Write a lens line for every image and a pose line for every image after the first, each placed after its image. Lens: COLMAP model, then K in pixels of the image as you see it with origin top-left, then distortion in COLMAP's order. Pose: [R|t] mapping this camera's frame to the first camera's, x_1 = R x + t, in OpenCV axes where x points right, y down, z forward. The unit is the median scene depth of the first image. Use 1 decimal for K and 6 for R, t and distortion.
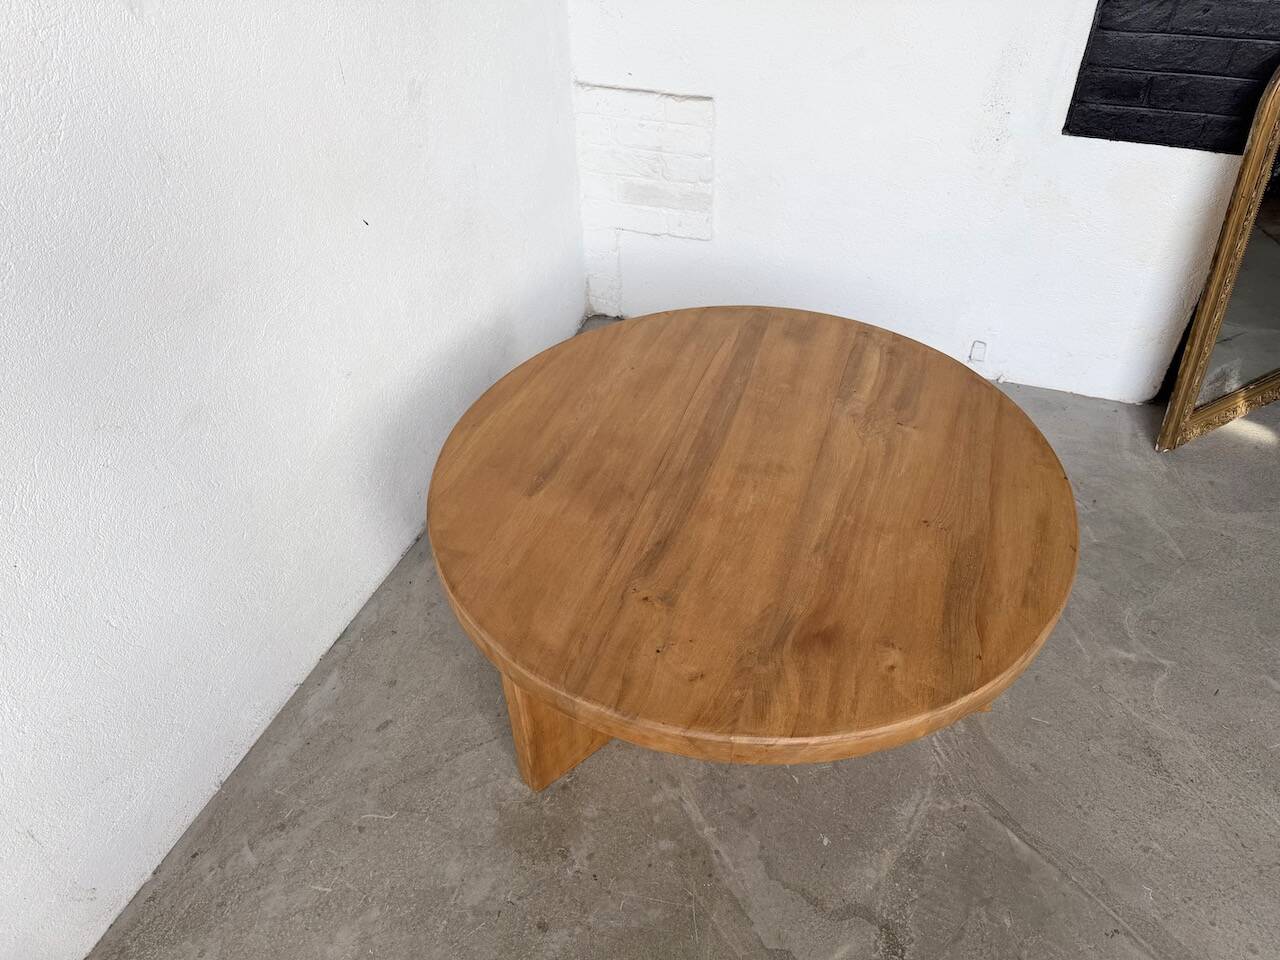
lens RADIAL K [[910.6, 0, 646.8], [0, 910.6, 480.8], [0, 0, 1]] dist [0.020536, -0.032663]
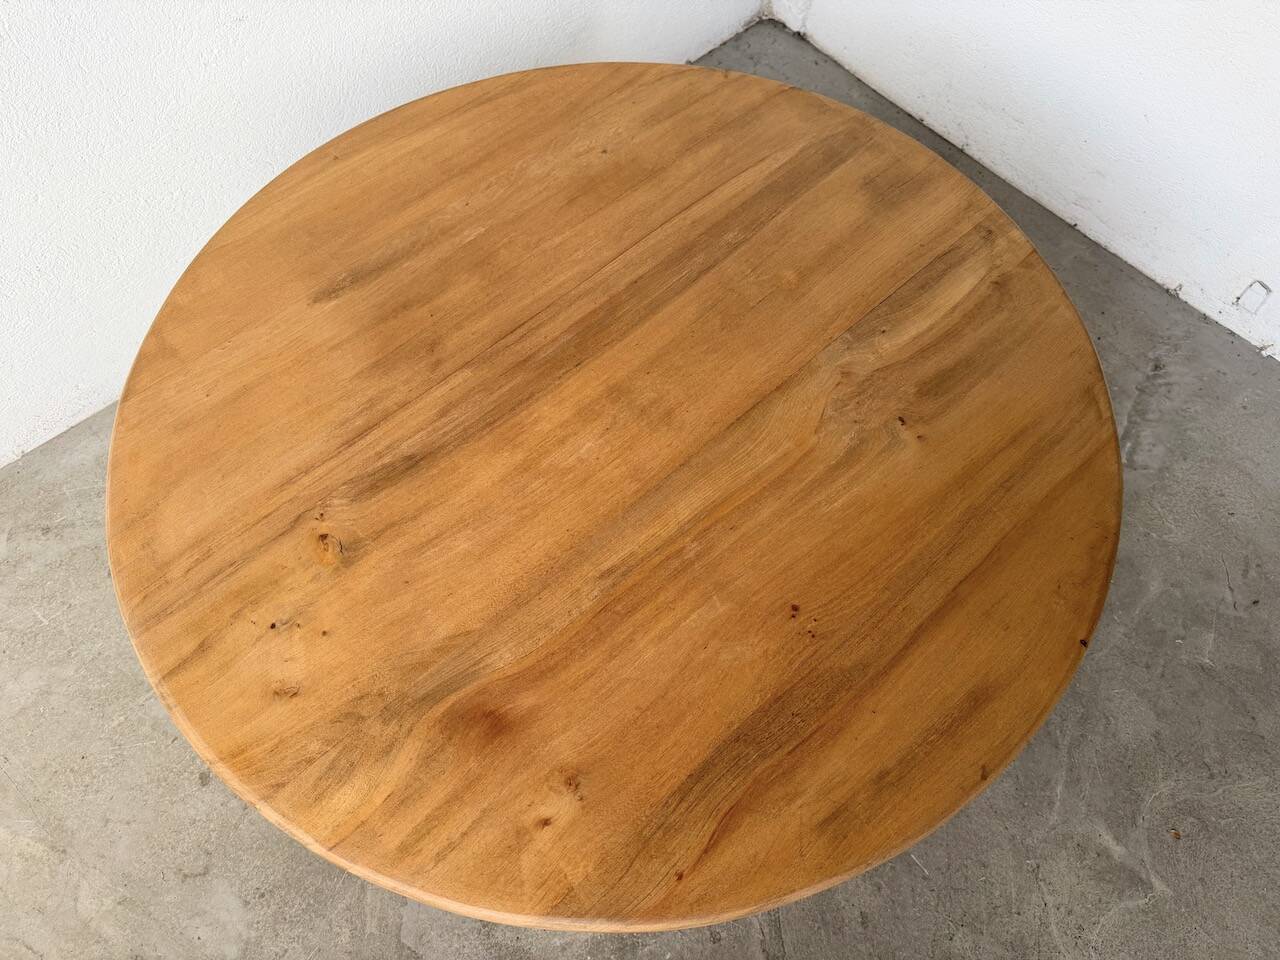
lens RADIAL K [[910.6, 0, 643.1], [0, 910.6, 489.5], [0, 0, 1]] dist [0.020536, -0.032663]
pose [[0.877055, 0.438878, -0.195347, 0.276751], [-0.338616, 0.853238, 0.396640, -0.213439], [0.340754, -0.281728, 0.896948, 0.407036]]
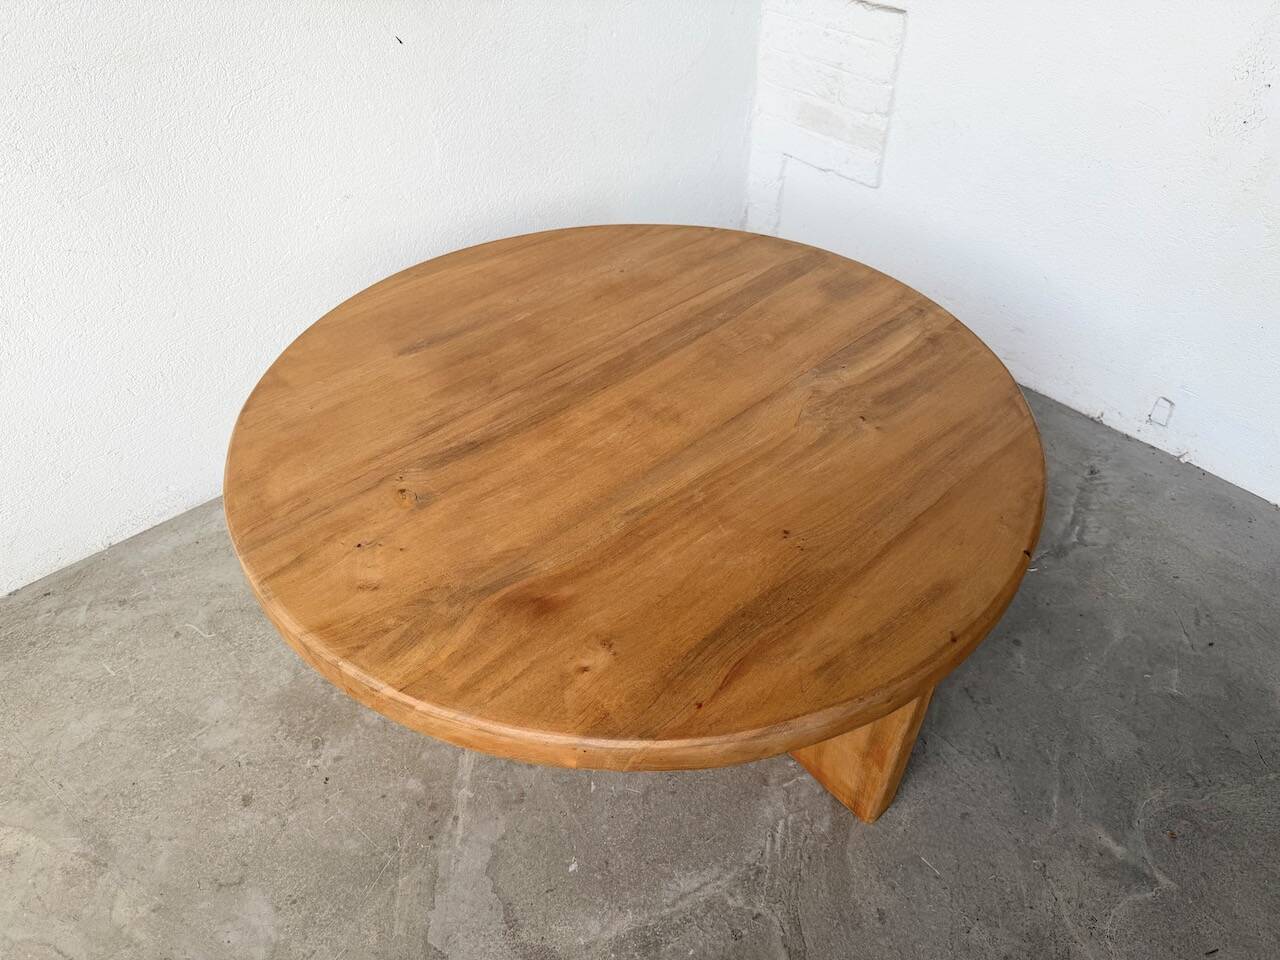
lens RADIAL K [[917.9, 0, 647.6], [0, 917.9, 481.1], [0, 0, 1]] dist [0.012860, -0.027825]
pose [[0.884768, 0.332062, -0.326986, 0.402833], [-0.324659, 0.942550, 0.078709, -0.015617], [0.334337, 0.036520, 0.941746, 0.234716]]
